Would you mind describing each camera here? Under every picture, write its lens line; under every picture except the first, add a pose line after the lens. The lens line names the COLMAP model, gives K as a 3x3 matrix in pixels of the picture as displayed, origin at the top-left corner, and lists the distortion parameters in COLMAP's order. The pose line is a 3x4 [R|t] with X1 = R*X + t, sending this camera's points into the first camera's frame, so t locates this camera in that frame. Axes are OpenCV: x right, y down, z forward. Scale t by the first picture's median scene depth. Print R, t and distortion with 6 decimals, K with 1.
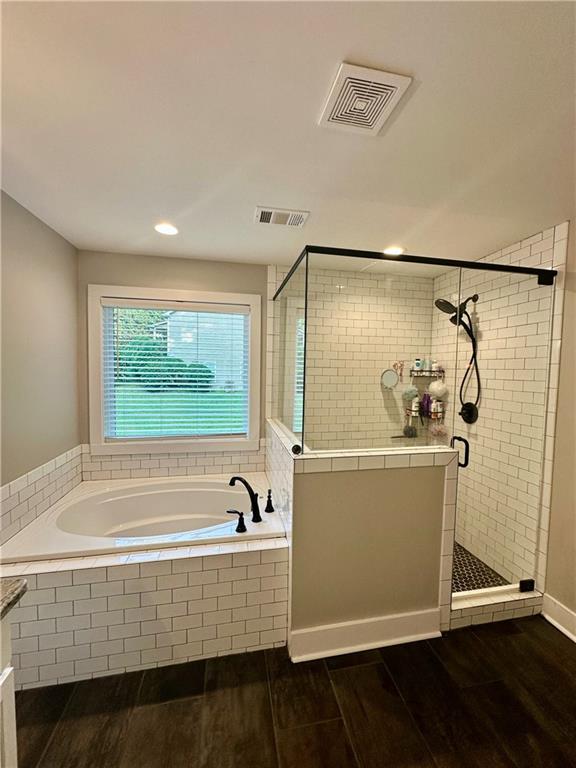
lens RADIAL K [[305.9, 0, 288.3], [0, 305.9, 384.2], [0, 0, 1]] dist [-0.004342, 0.000484]
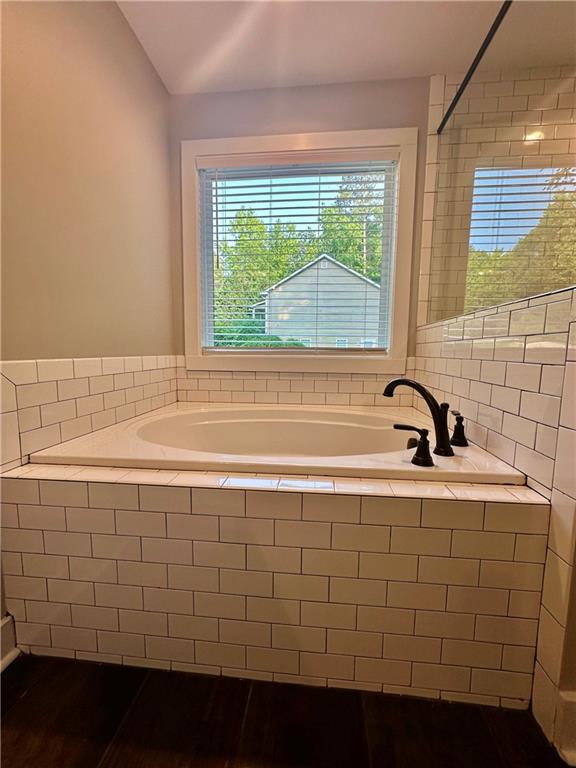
lens RADIAL K [[305.9, 0, 288.5], [0, 305.9, 383.6], [0, 0, 1]] dist [-0.004342, 0.000484]
pose [[0.956439, 0.023181, -0.291010, -0.173913], [-0.010533, 0.998934, 0.044954, 0.248968], [0.291741, -0.039930, 0.955663, 0.342453]]
